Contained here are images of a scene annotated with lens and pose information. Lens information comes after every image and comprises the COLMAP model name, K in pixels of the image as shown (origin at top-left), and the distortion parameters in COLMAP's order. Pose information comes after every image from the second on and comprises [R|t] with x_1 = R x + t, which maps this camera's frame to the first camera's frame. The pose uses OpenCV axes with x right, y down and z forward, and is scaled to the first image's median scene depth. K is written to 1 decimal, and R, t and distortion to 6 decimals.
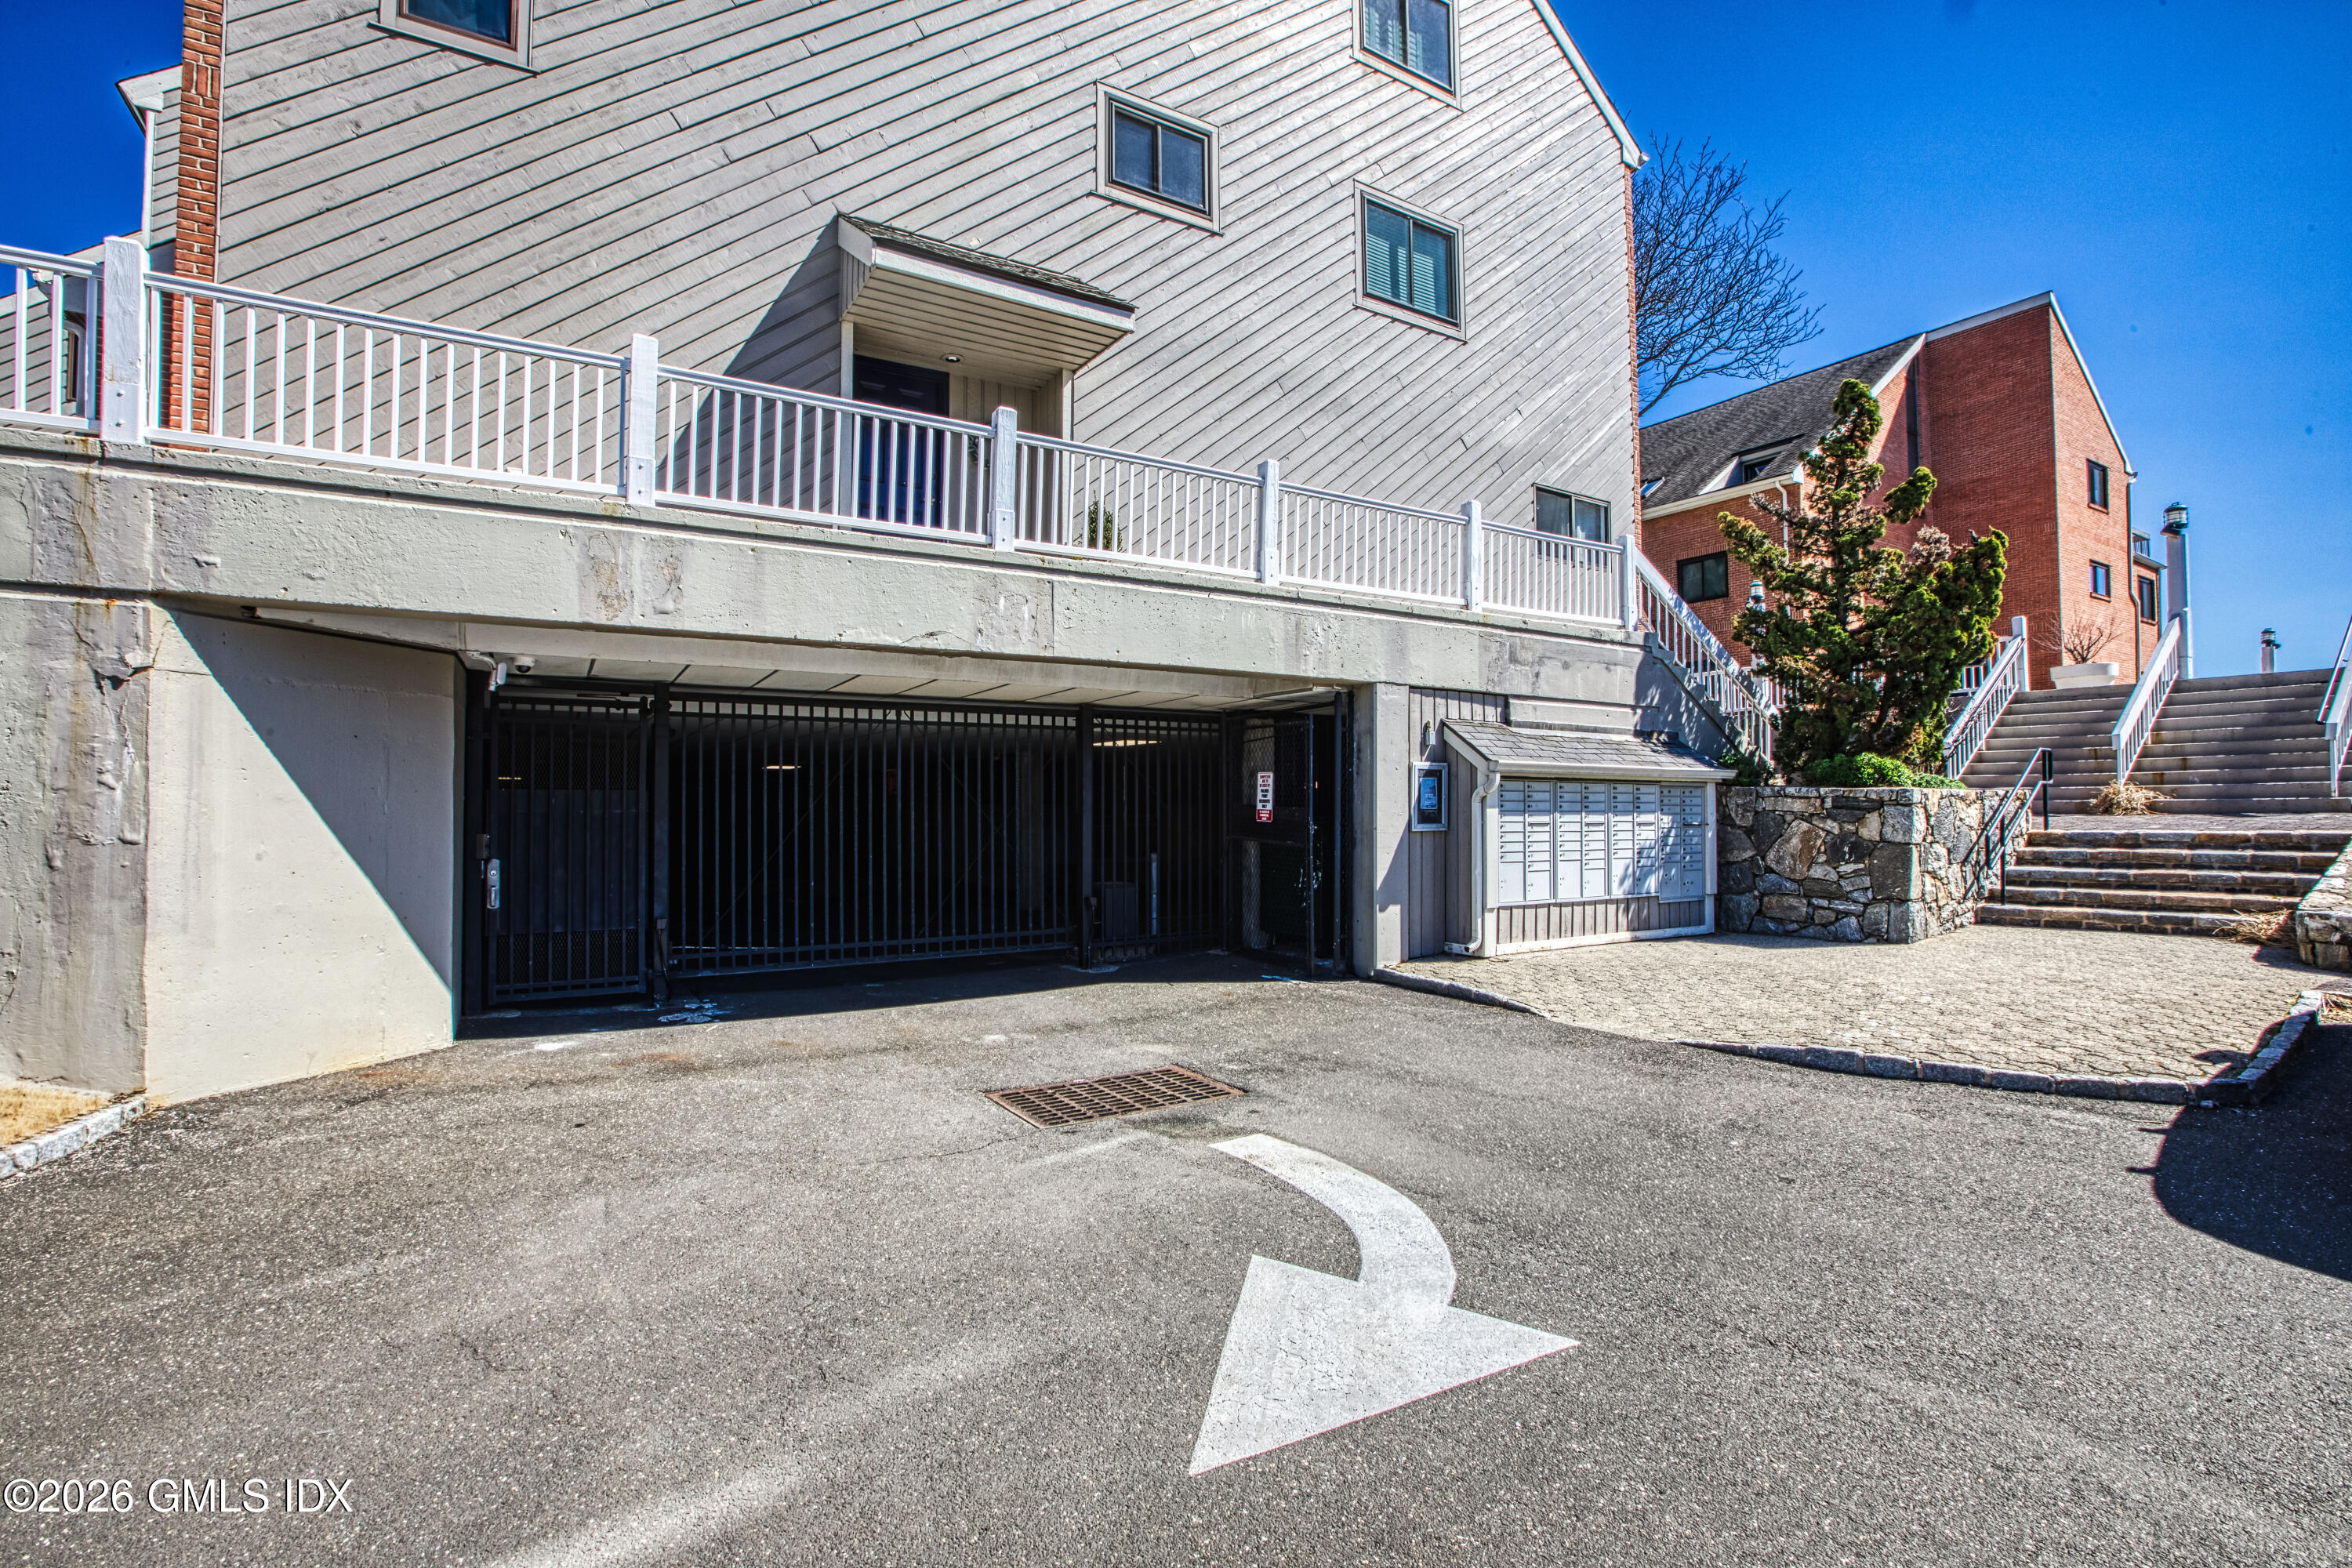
lens RADIAL K [[1075.0, 0, 1181.4], [0, 1075.0, 787.6], [0, 0, 1]] dist [-0.036331, 0.010020]
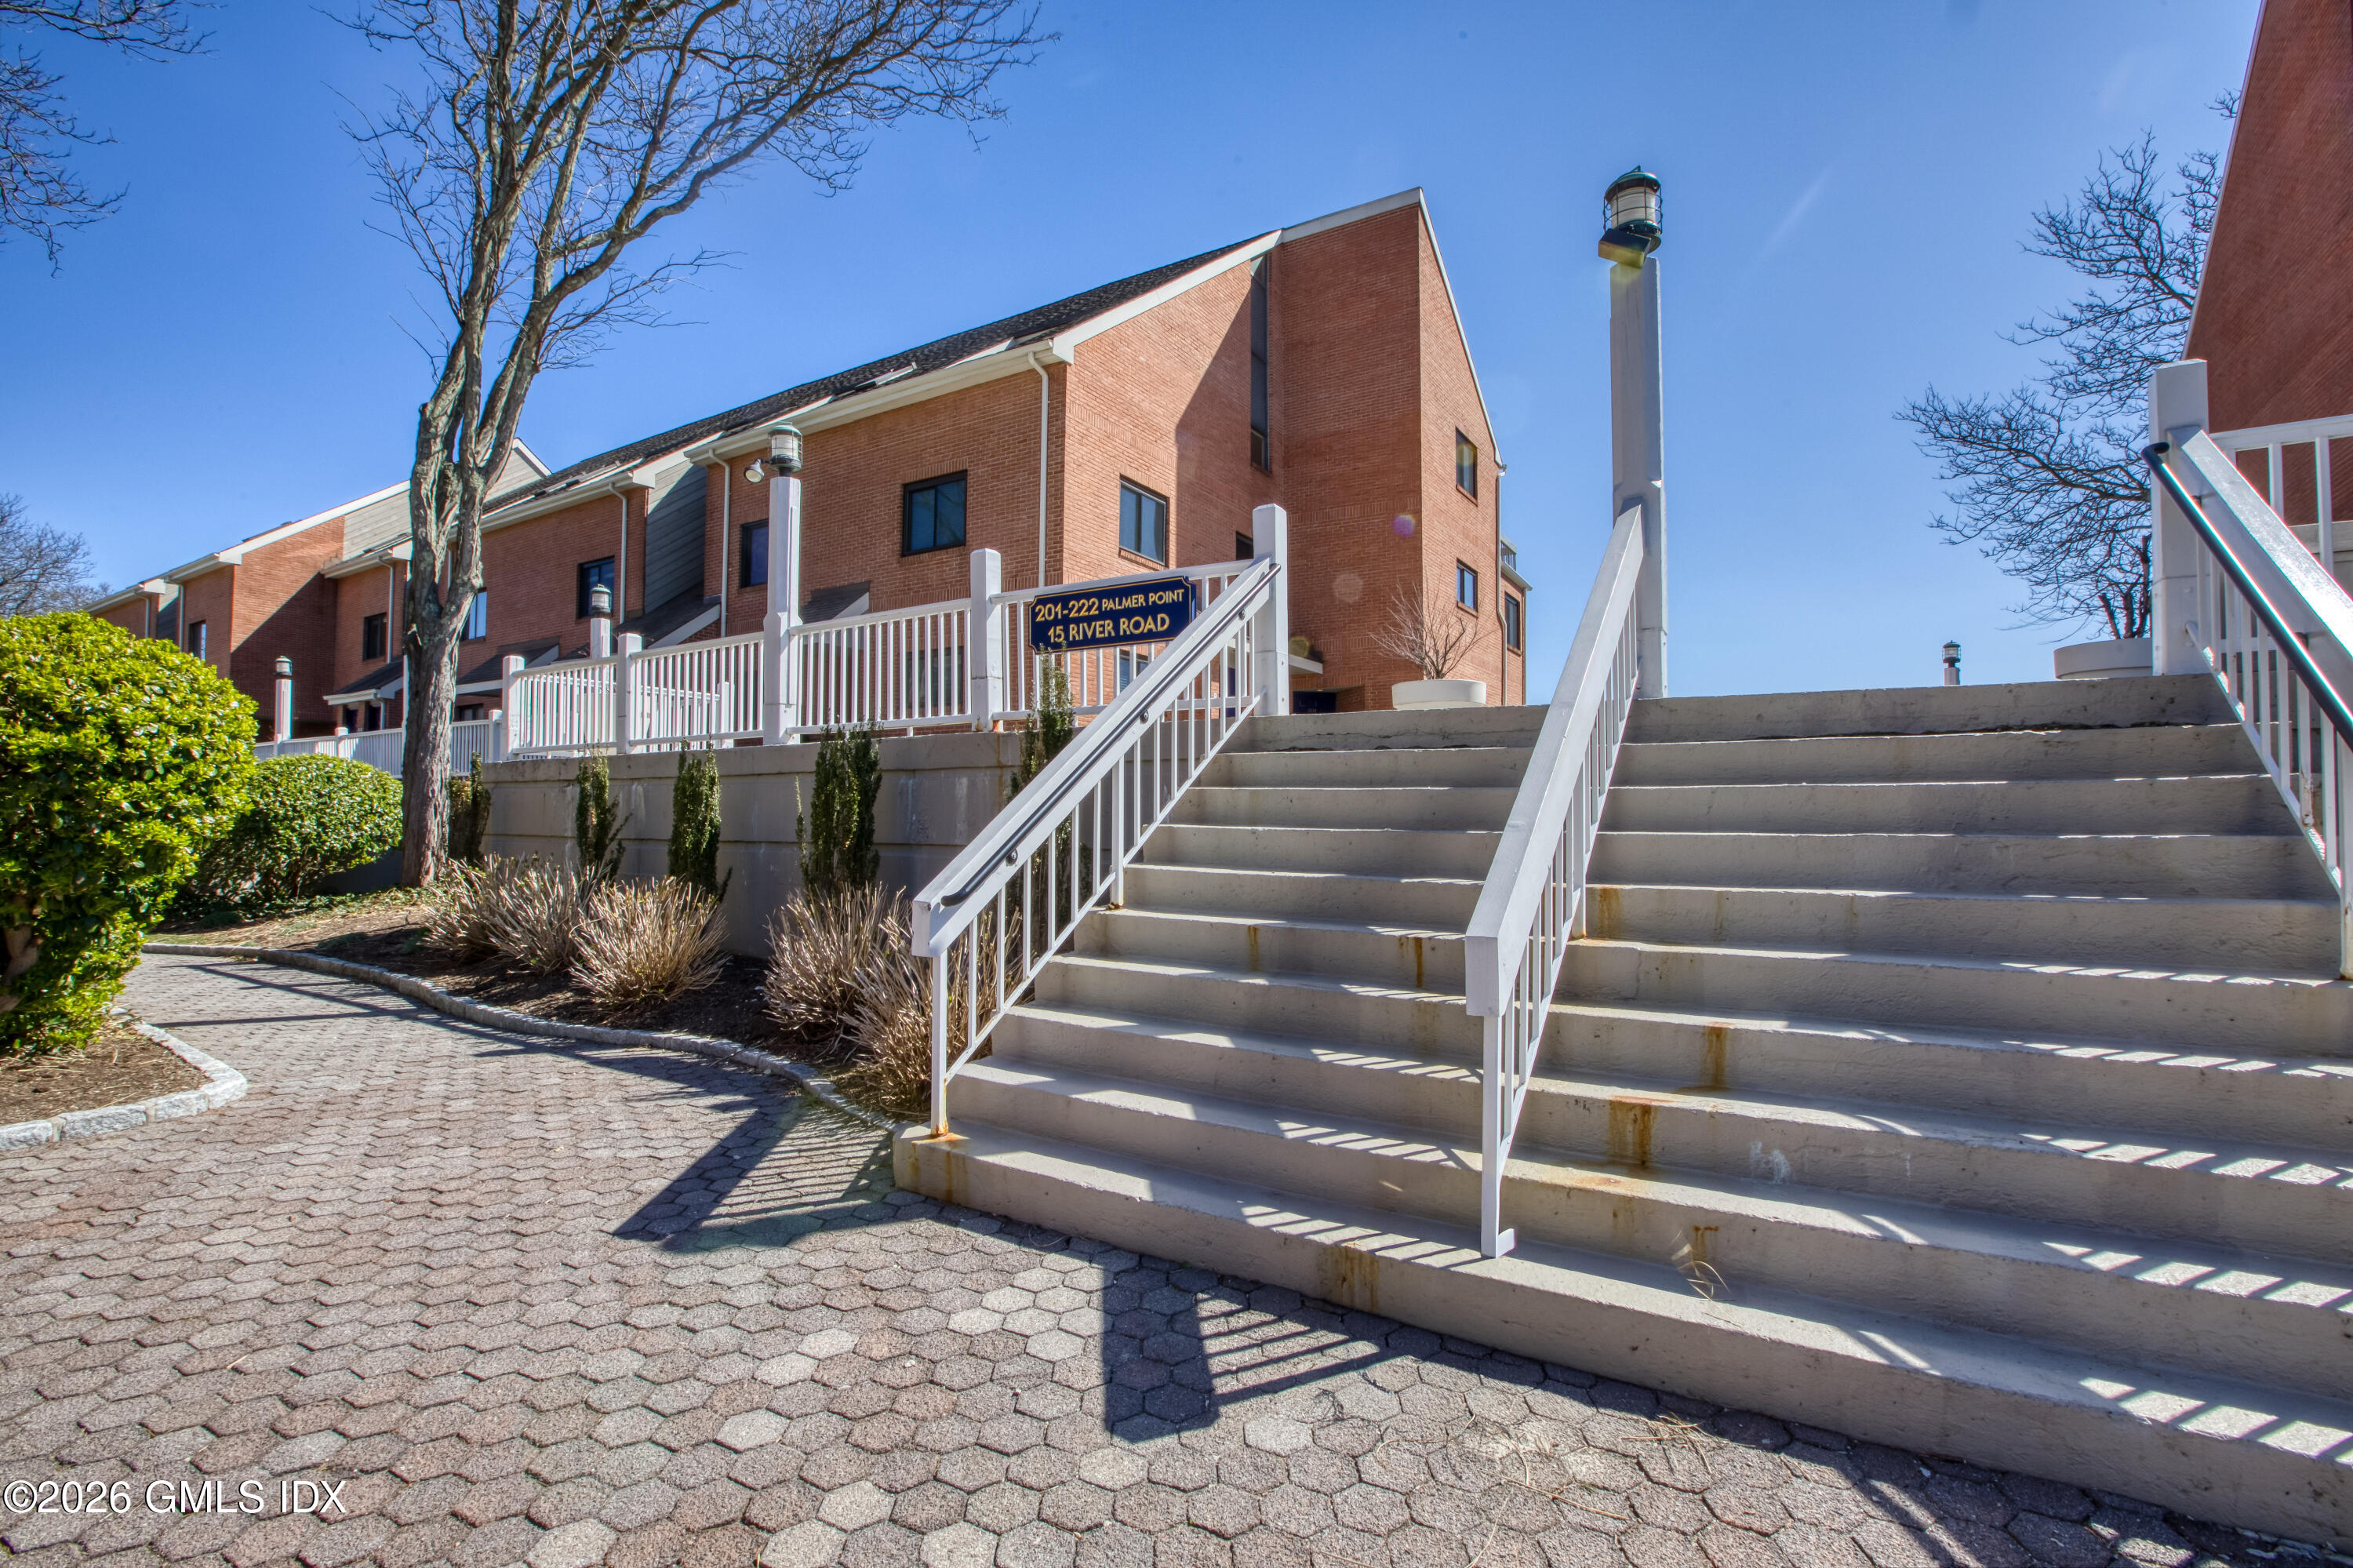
lens RADIAL K [[1075.5, 0, 1183.7], [0, 1075.5, 787.6], [0, 0, 1]] dist [-0.036331, 0.010020]
pose [[0.897054, 0.022816, 0.441331, 0.356294], [-0.018333, 0.999728, -0.014421, -0.035835], [-0.441540, 0.004846, 0.897228, 0.400688]]
